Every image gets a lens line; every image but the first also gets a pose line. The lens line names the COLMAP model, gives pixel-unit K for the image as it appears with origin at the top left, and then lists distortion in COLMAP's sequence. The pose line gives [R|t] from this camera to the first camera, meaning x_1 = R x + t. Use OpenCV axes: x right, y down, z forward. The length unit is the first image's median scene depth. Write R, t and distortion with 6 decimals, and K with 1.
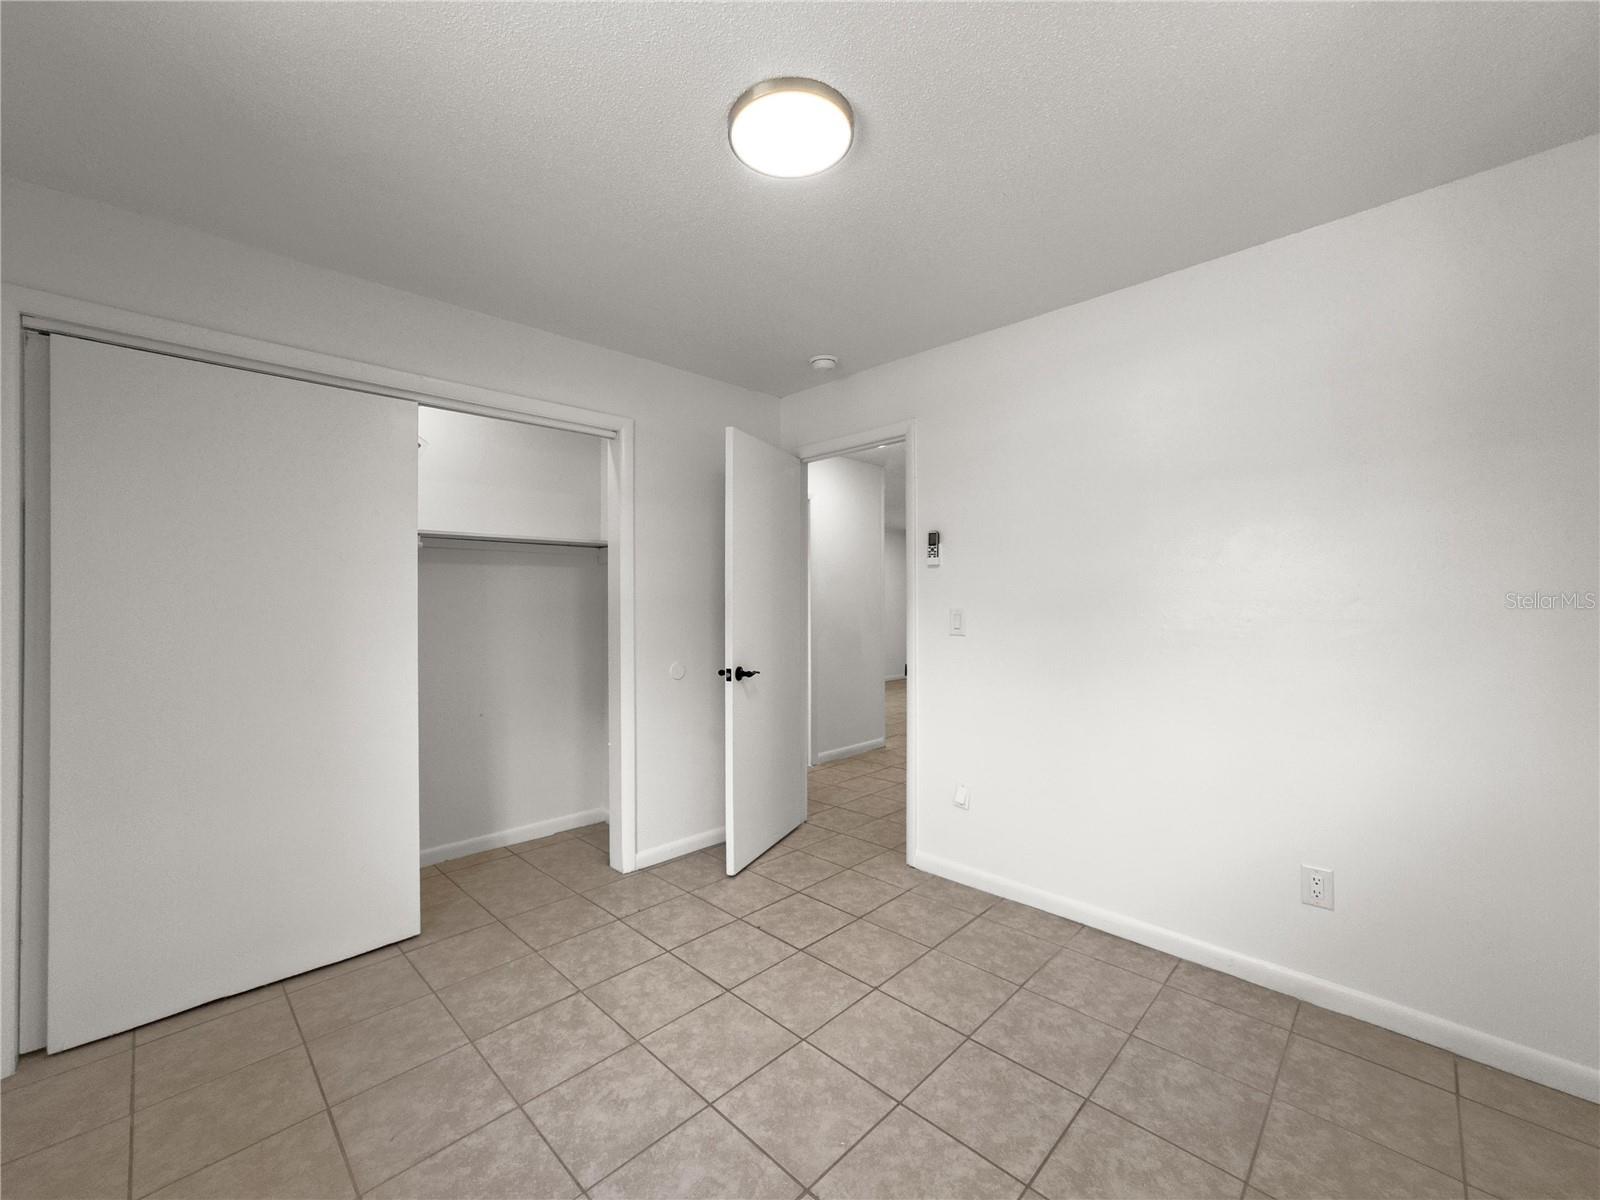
lens RADIAL K [[647.1, 0, 800.0], [0, 647.1, 600.0], [0, 0, 1]] dist [0.021389, 0.000101]
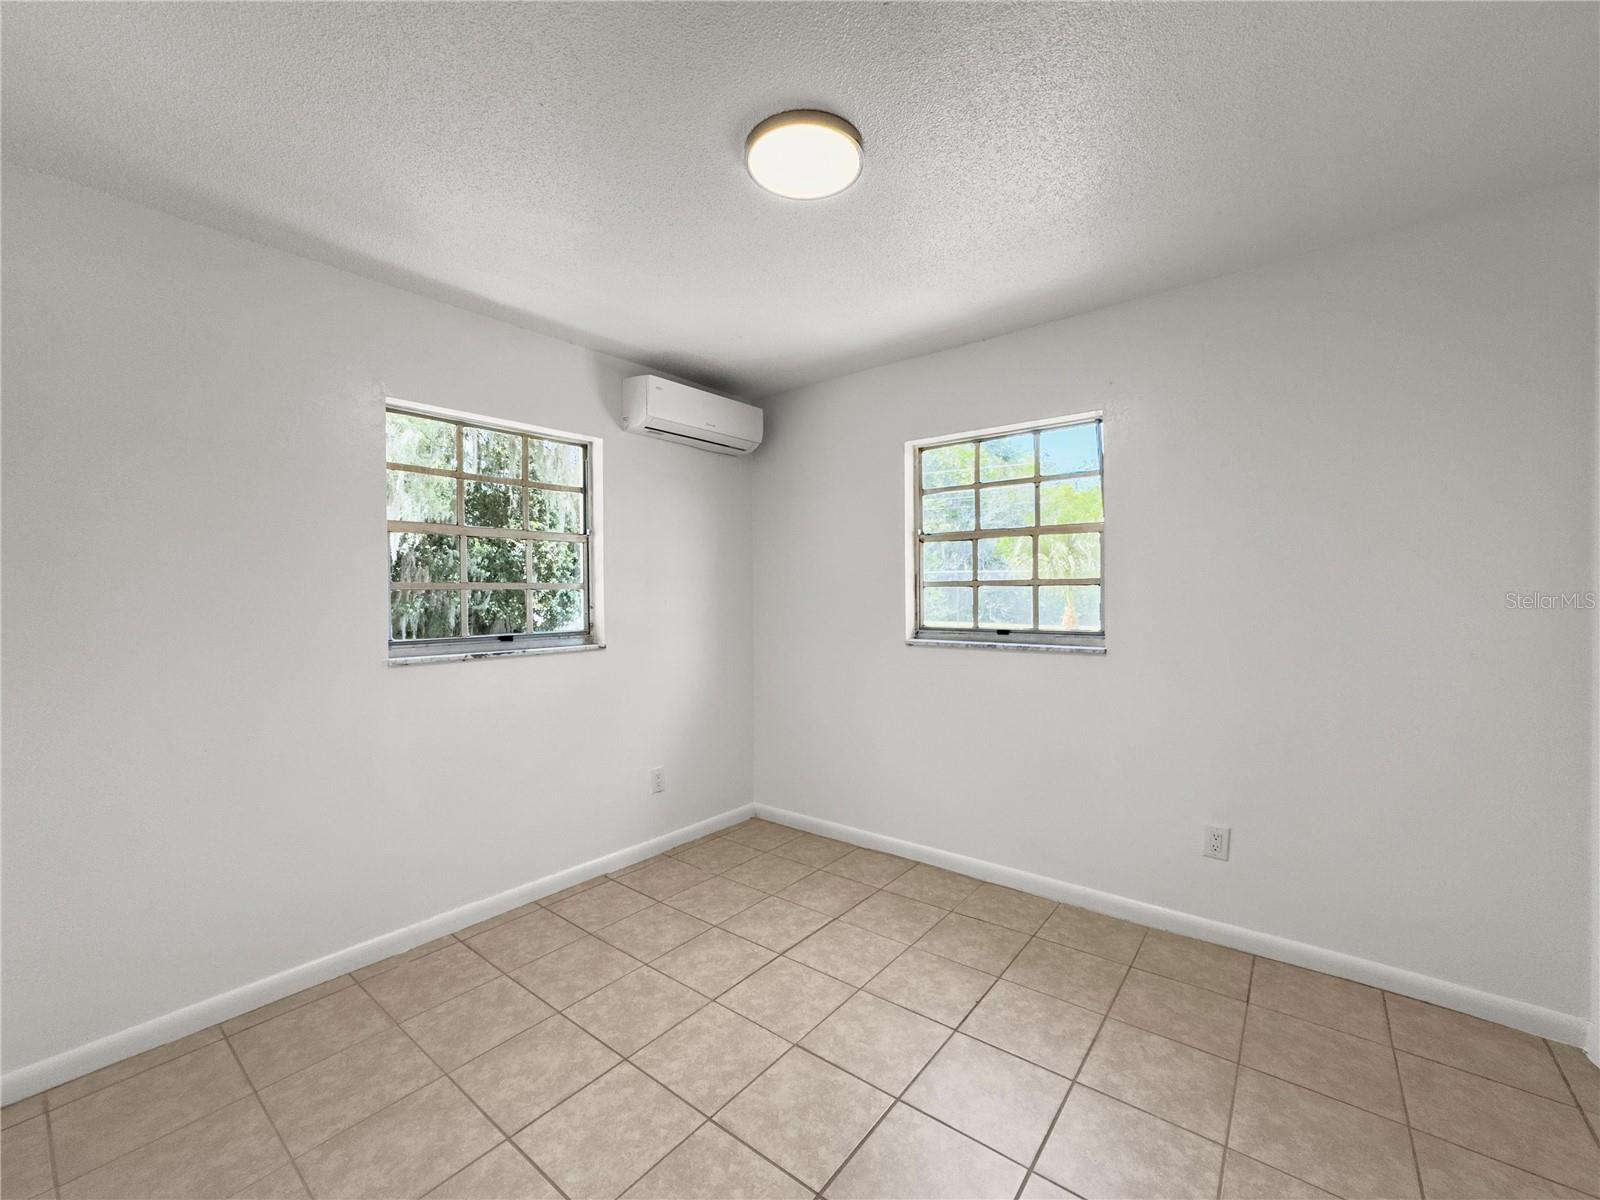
lens RADIAL K [[647.1, 0, 800.0], [0, 647.1, 600.0], [0, 0, 1]] dist [0.021389, 0.000101]
pose [[-0.994397, 0.012713, -0.104938, 0.112629], [0.012671, 0.999919, 0.001065, -0.007786], [0.104943, -0.000271, -0.994478, 2.027540]]
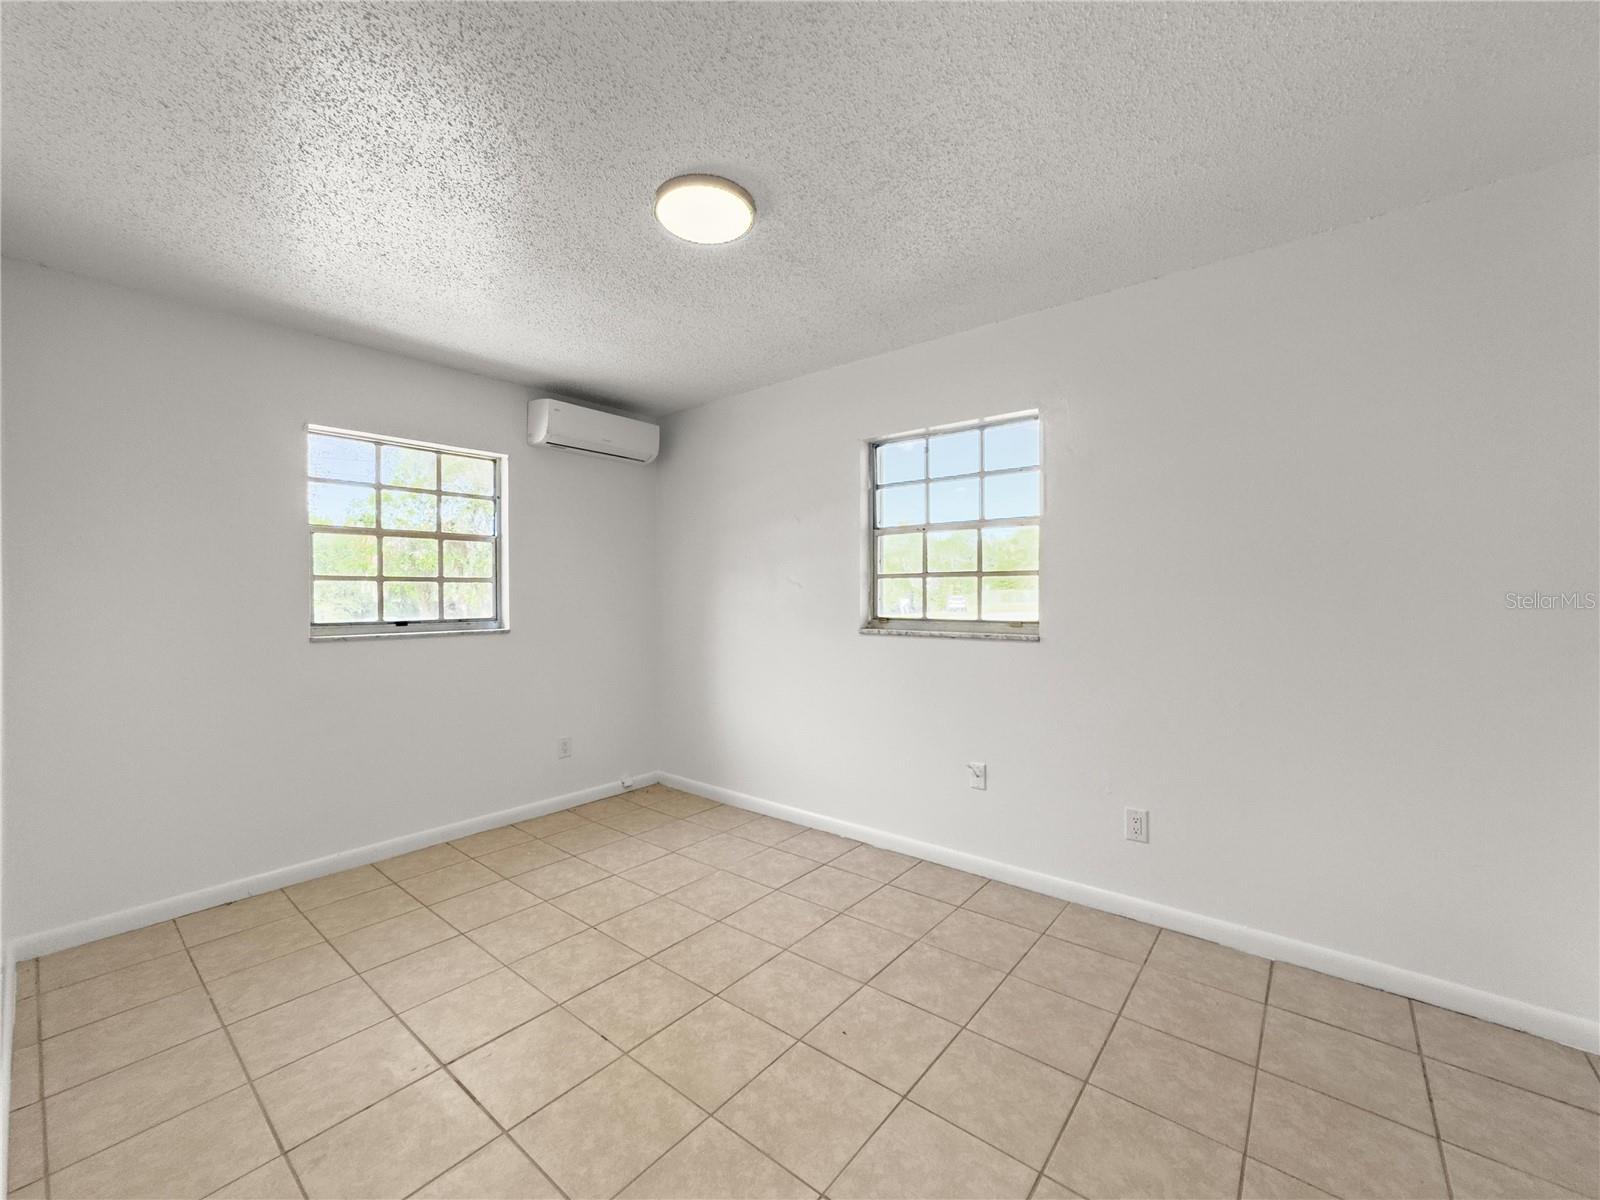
lens RADIAL K [[664.0, 0, 800.0], [0, 664.0, 600.0], [0, 0, 1]] dist [0.047463, 0.000104]
pose [[-0.997469, 0.018206, -0.068730, -0.052358], [0.017236, 0.999744, 0.014678, -0.007957], [0.068980, 0.013457, -0.997527, 2.170011]]
